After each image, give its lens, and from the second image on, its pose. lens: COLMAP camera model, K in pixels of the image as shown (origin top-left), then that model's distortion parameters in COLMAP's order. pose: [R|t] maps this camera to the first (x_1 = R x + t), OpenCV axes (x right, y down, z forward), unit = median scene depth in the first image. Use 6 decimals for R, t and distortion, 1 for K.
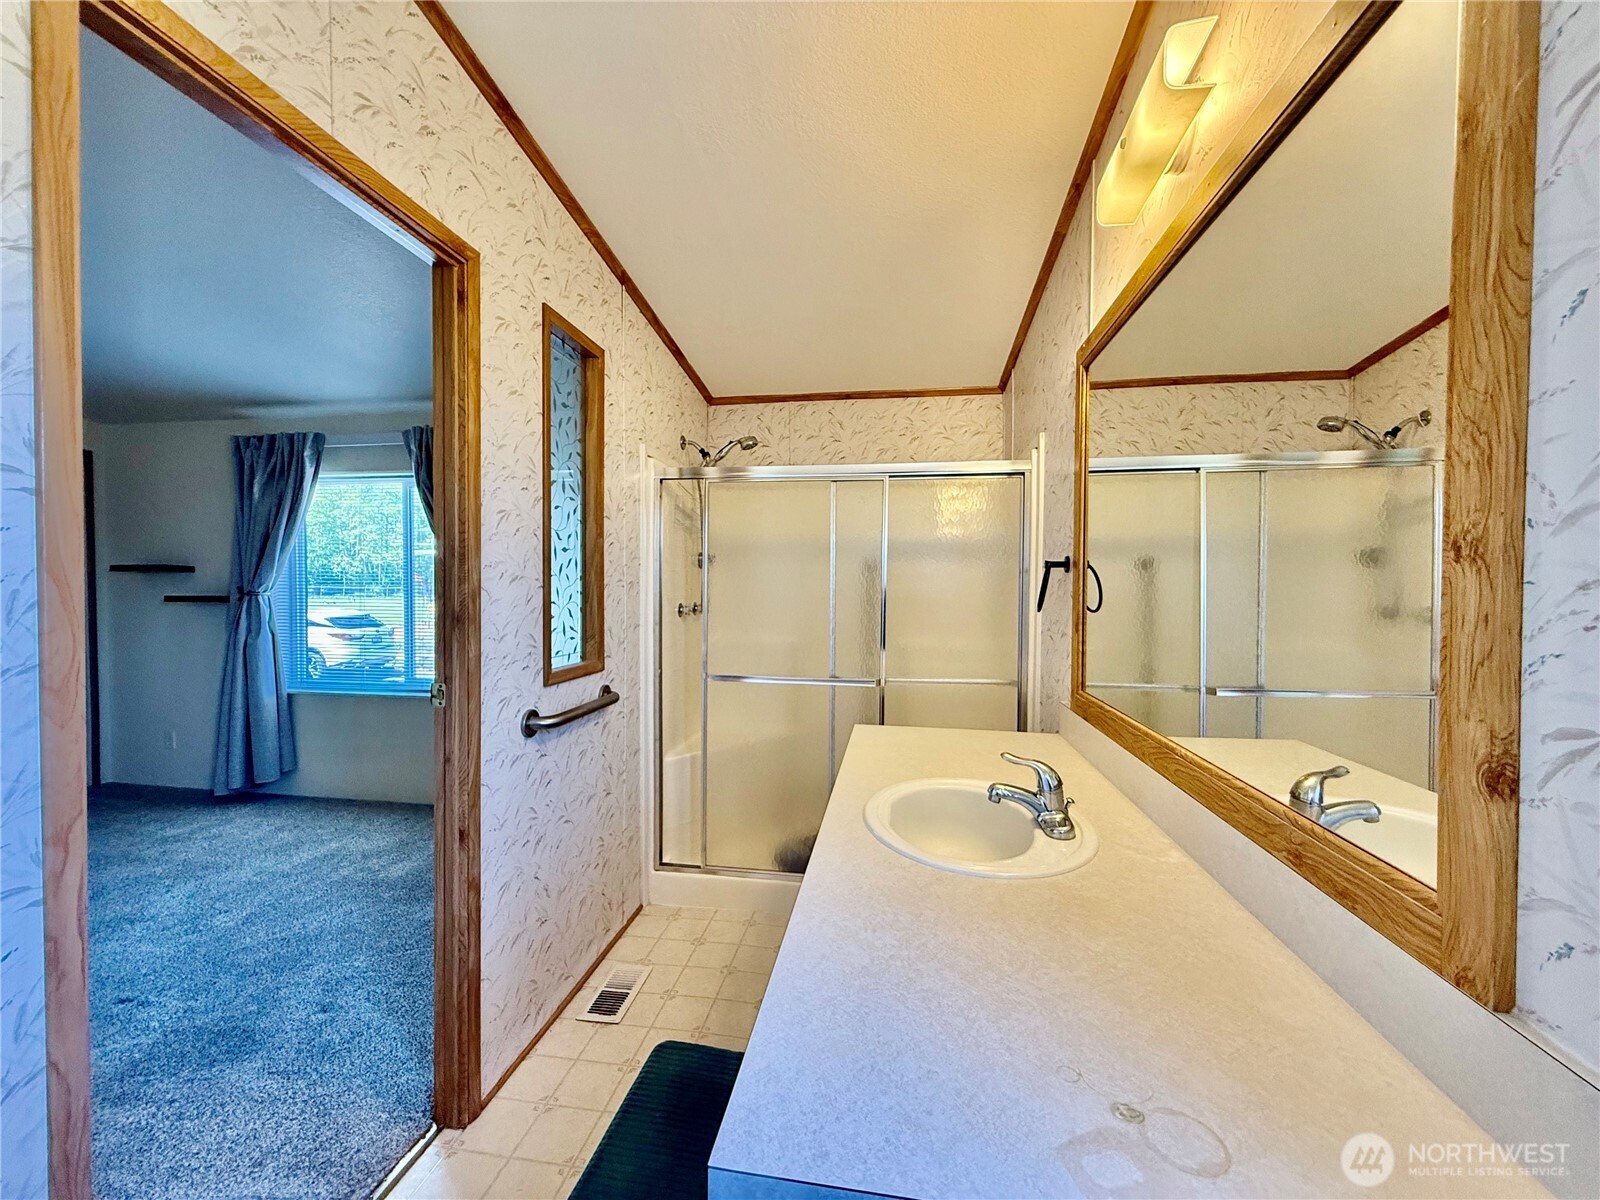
lens RADIAL K [[636.7, 0, 795.9], [0, 636.7, 599.9], [0, 0, 1]] dist [-0.000993, 0.000556]
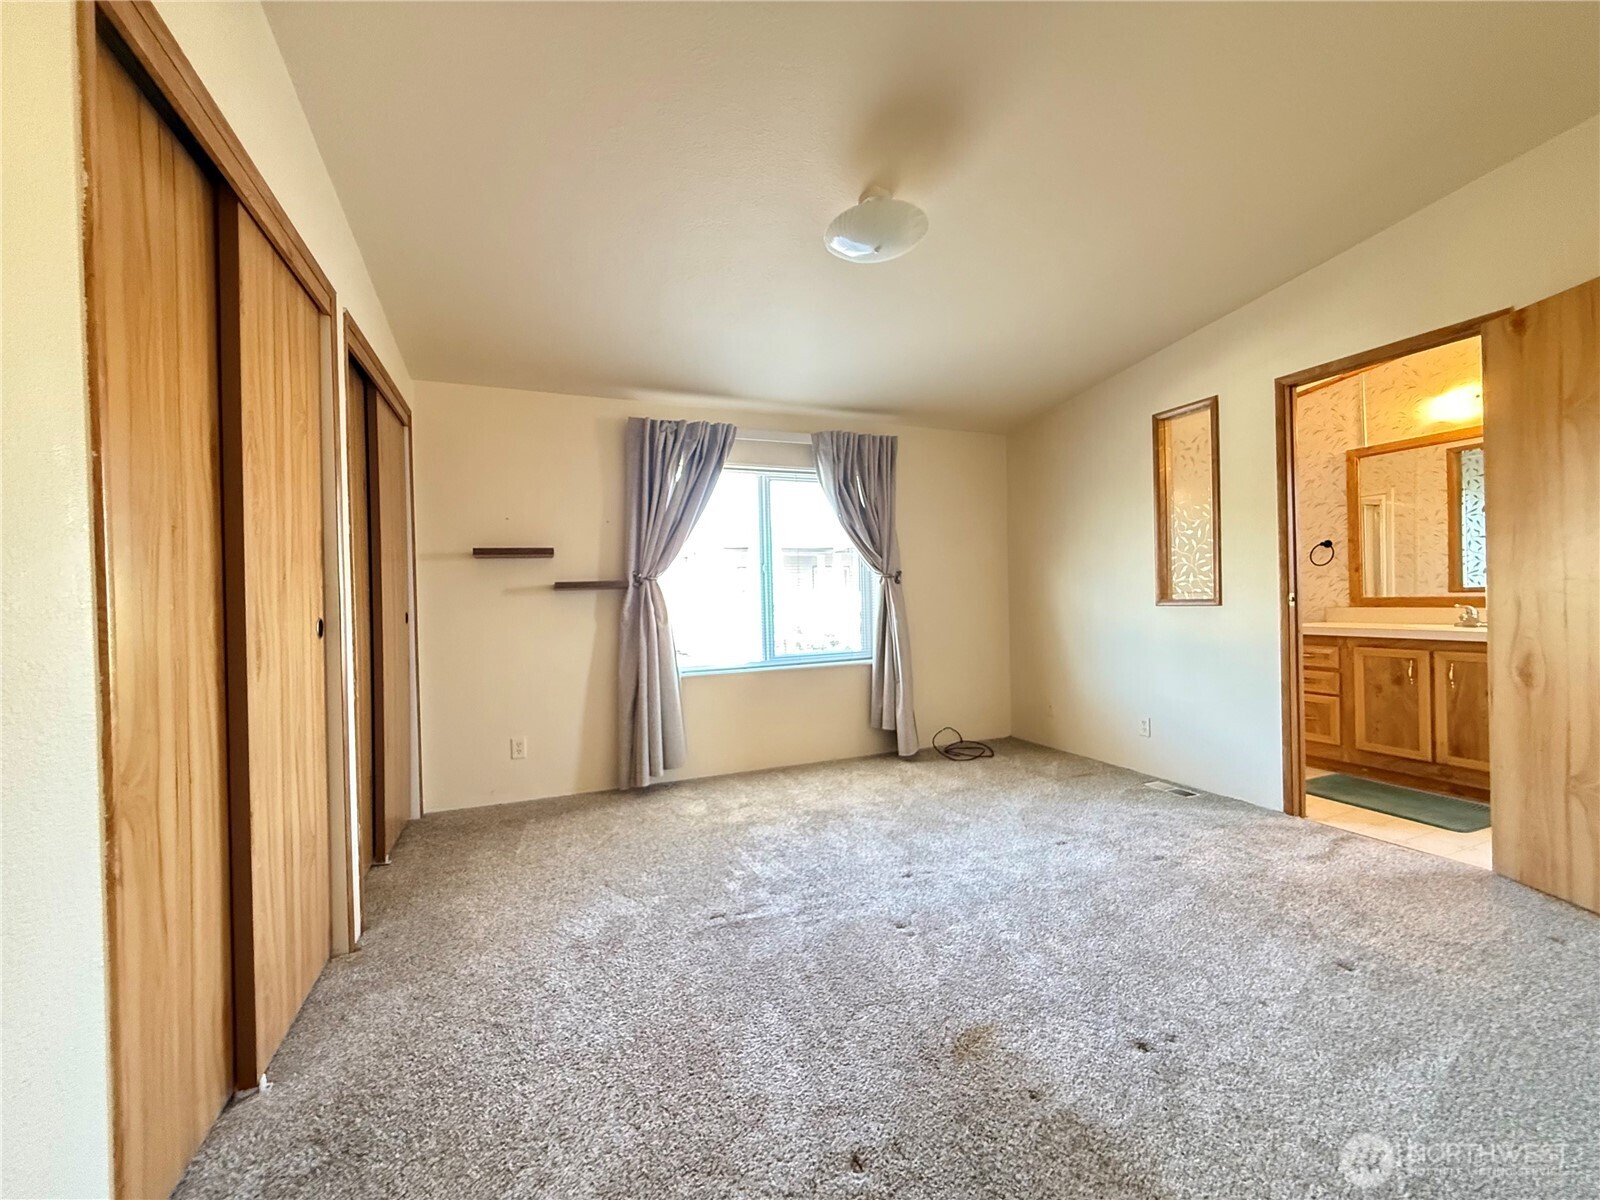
lens RADIAL K [[636.7, 0, 795.9], [0, 636.7, 599.9], [0, 0, 1]] dist [-0.000993, 0.000556]
pose [[0.851626, -0.029997, 0.523290, -1.215940], [0.043155, 0.998984, -0.012968, 0.046713], [-0.522370, 0.033626, 0.852056, 0.045782]]
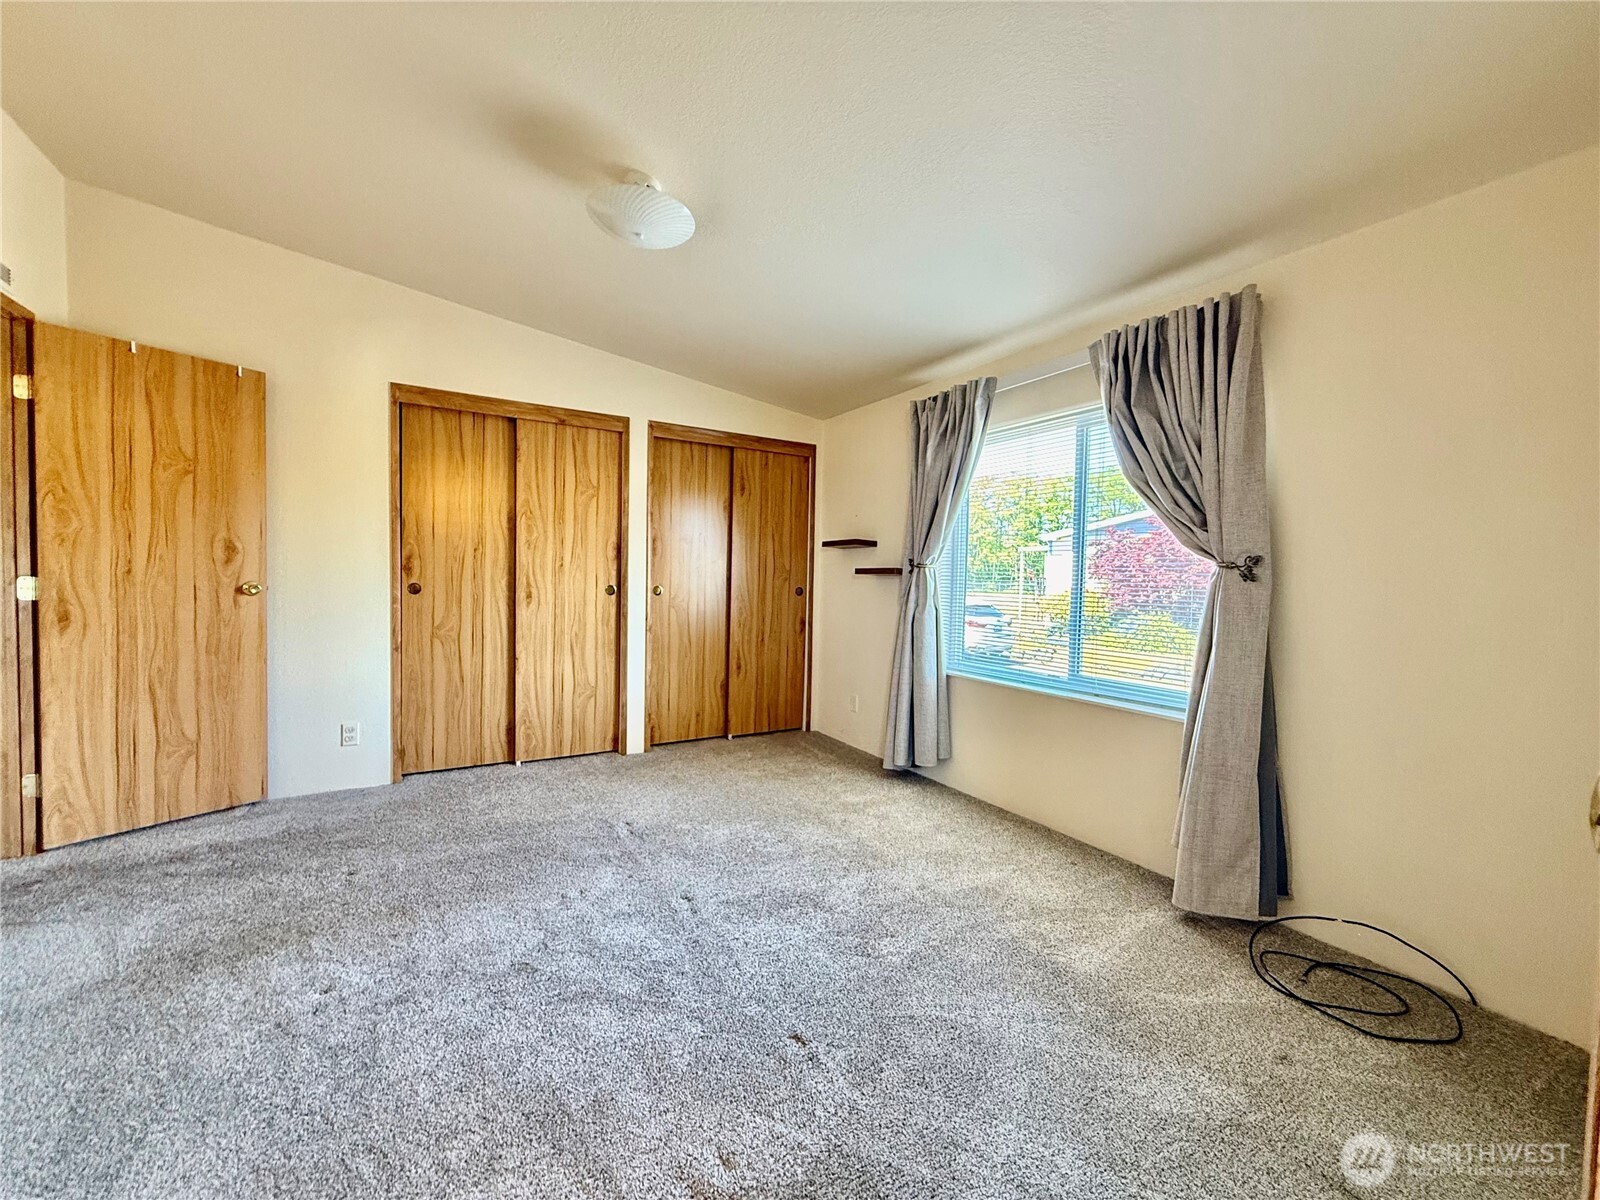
lens RADIAL K [[636.7, 0, 795.9], [0, 636.7, 599.9], [0, 0, 1]] dist [-0.000993, 0.000556]
pose [[0.638865, 0.037920, -0.768383, -0.245434], [-0.037240, 0.999138, 0.018345, 0.031761], [0.768417, 0.016895, 0.639727, 0.253091]]
